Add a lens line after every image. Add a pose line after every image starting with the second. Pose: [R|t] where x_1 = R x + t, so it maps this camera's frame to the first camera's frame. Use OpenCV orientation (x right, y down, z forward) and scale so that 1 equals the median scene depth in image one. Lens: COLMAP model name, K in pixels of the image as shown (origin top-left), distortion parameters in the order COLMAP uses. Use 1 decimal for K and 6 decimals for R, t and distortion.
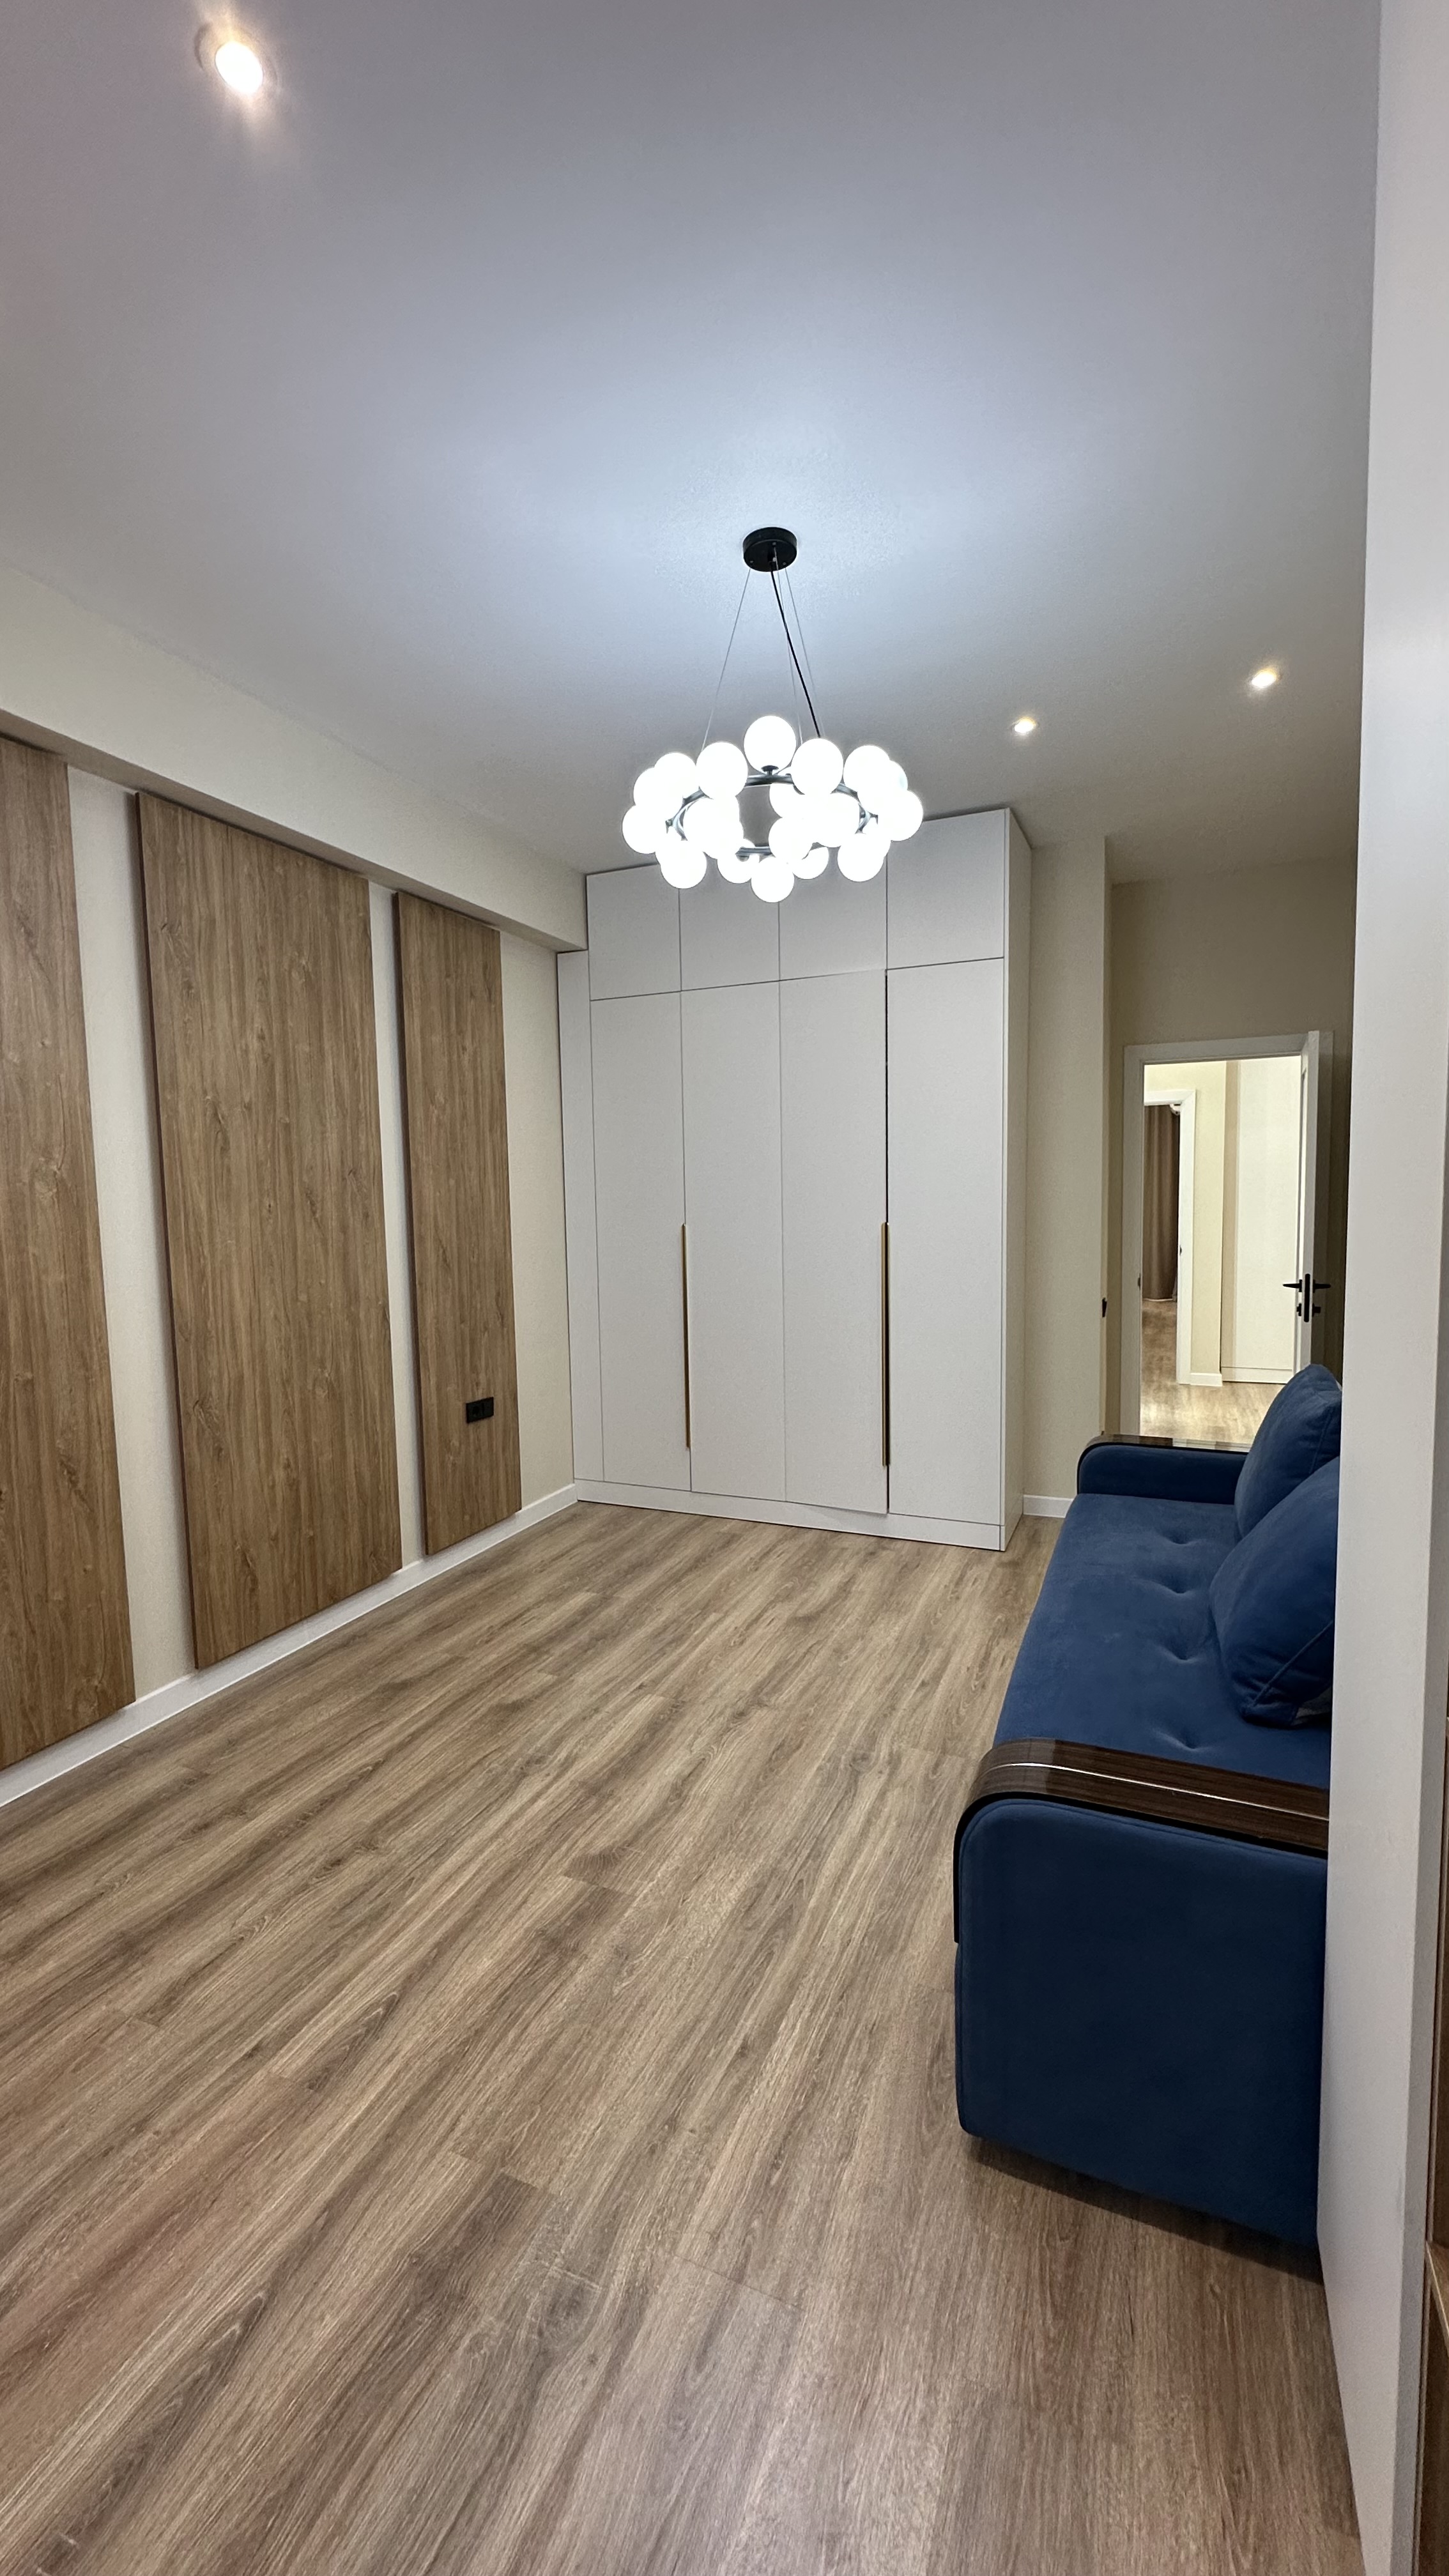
lens RADIAL K [[1034.7, 0, 727.2], [0, 1034.7, 1285.1], [0, 0, 1]] dist [-0.002254, 0.000427]
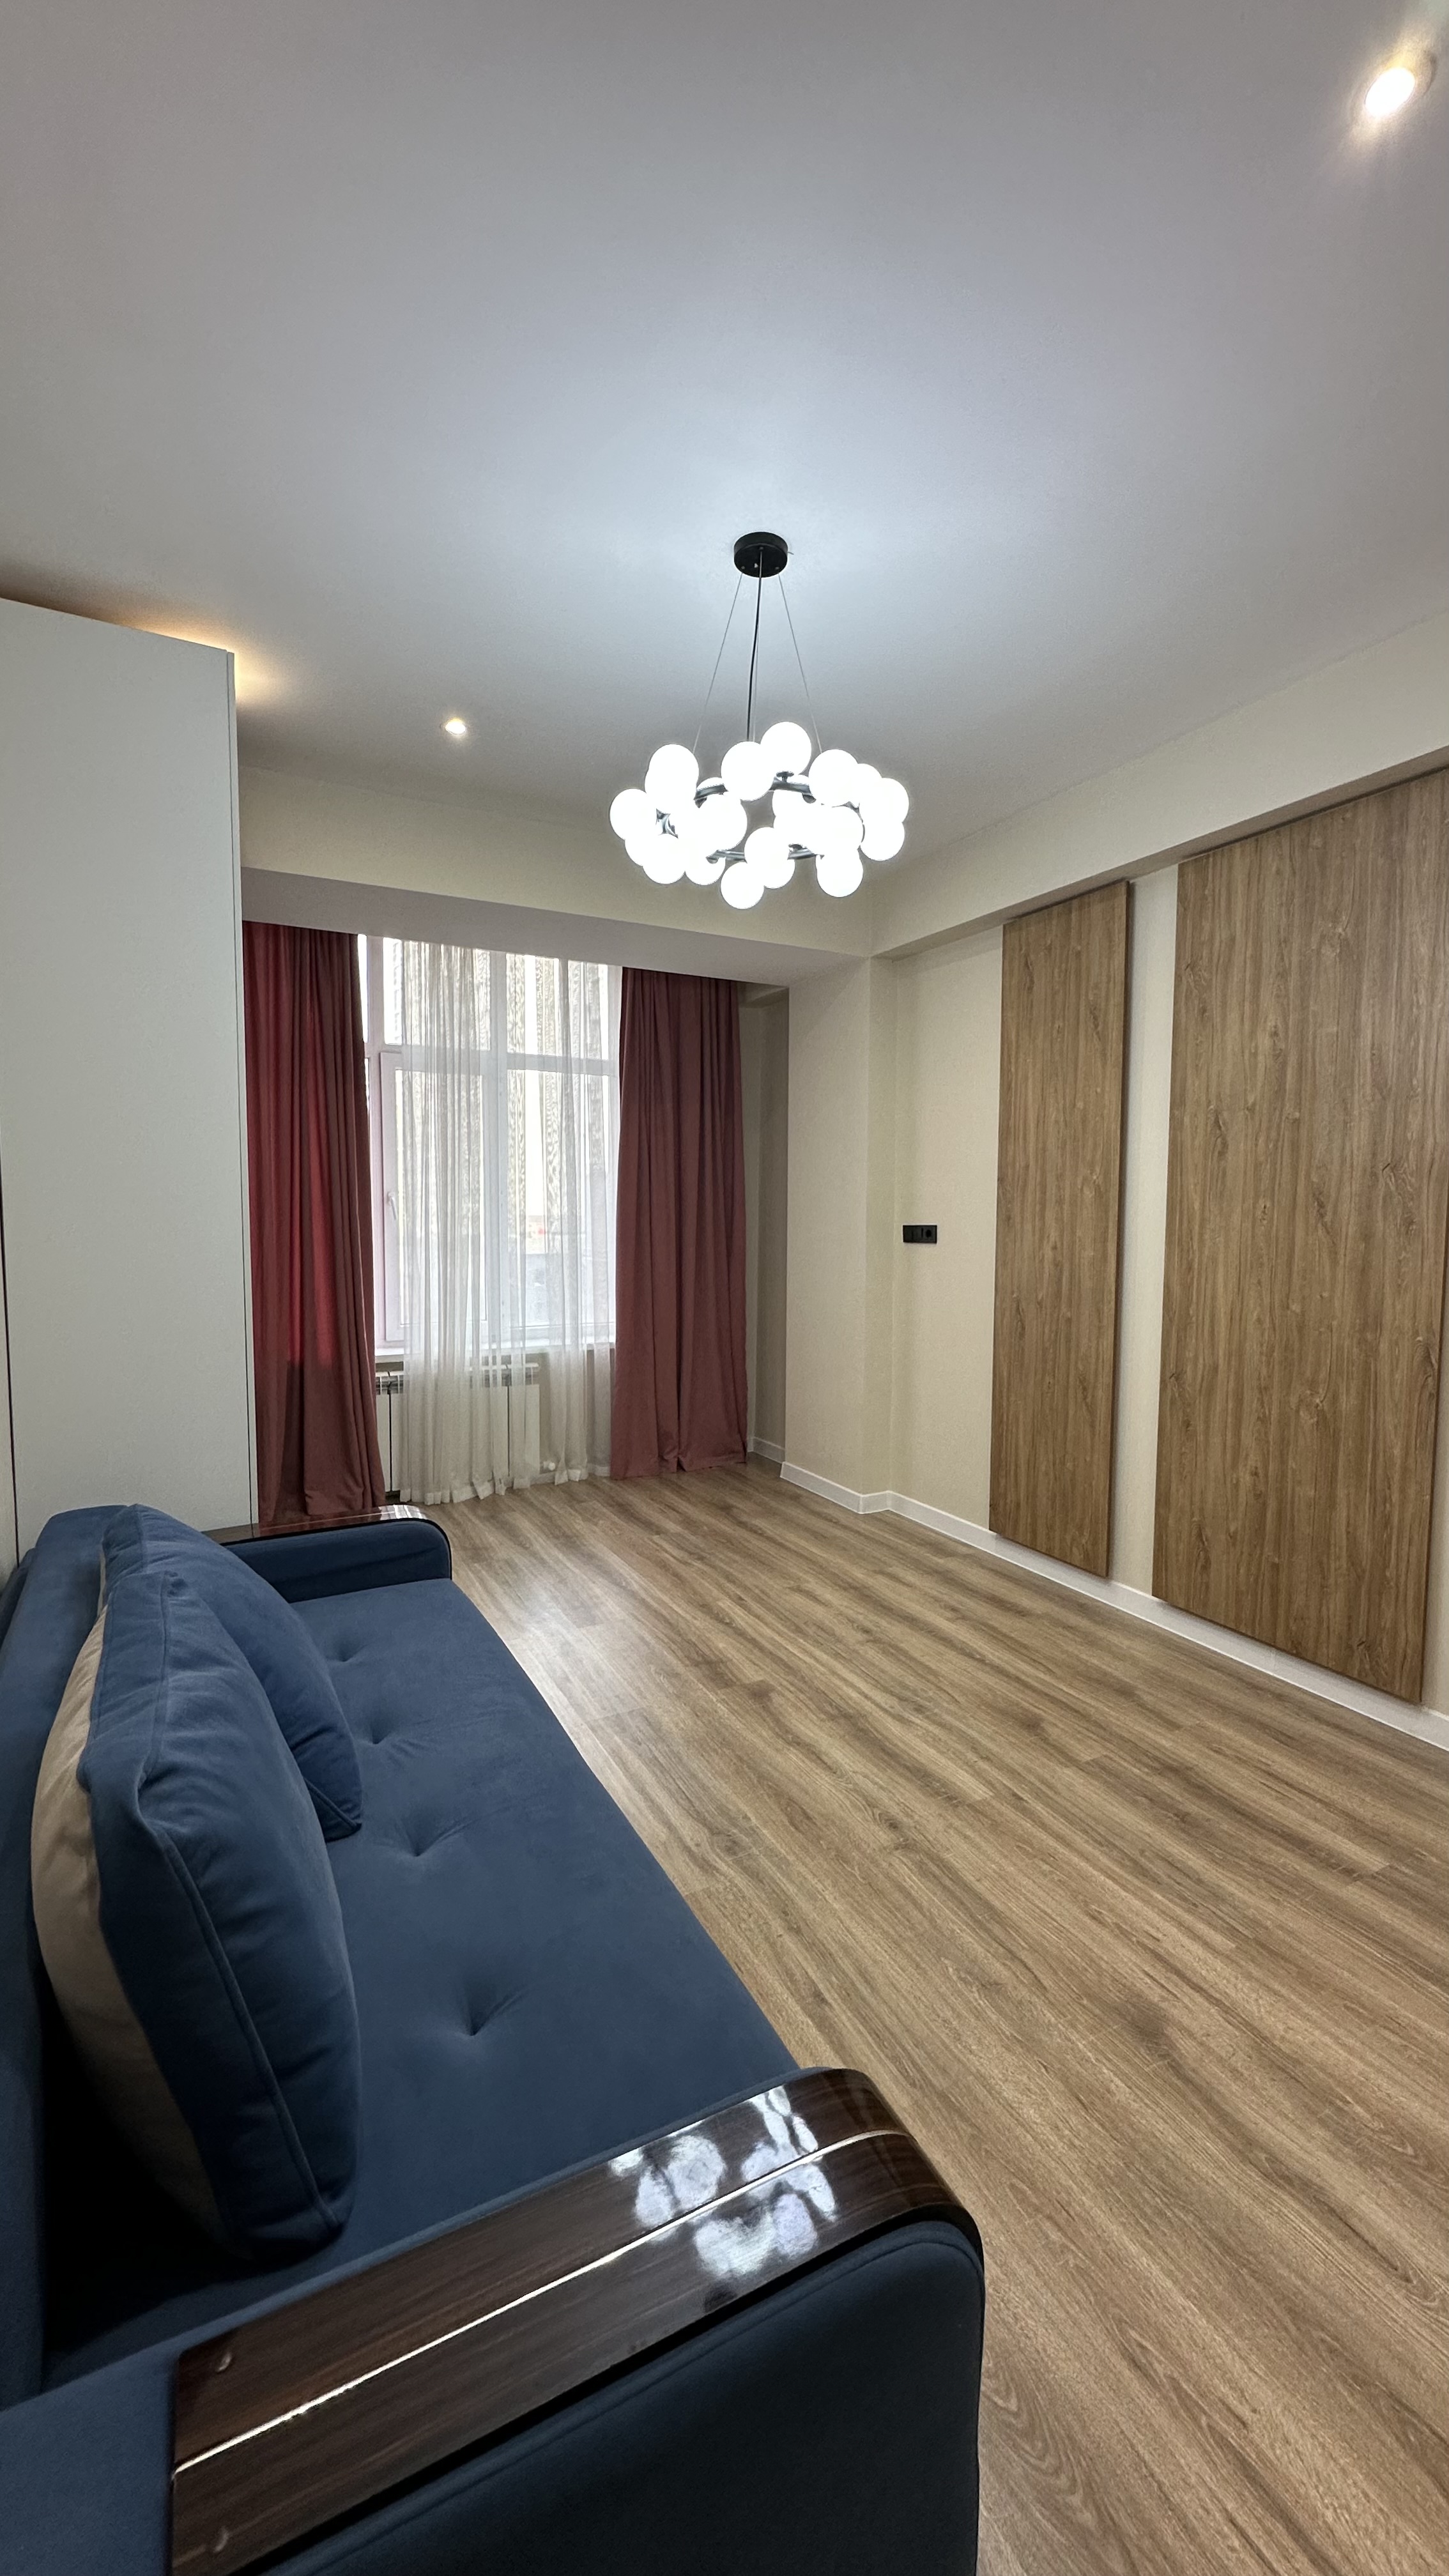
lens RADIAL K [[1034.7, 0, 727.2], [0, 1034.7, 1285.1], [0, 0, 1]] dist [-0.002254, 0.000427]
pose [[-0.639168, 0.073548, -0.765542, 0.666444], [-0.056538, 0.988230, 0.142147, -0.118790], [0.766986, 0.134138, -0.627486, 1.288765]]
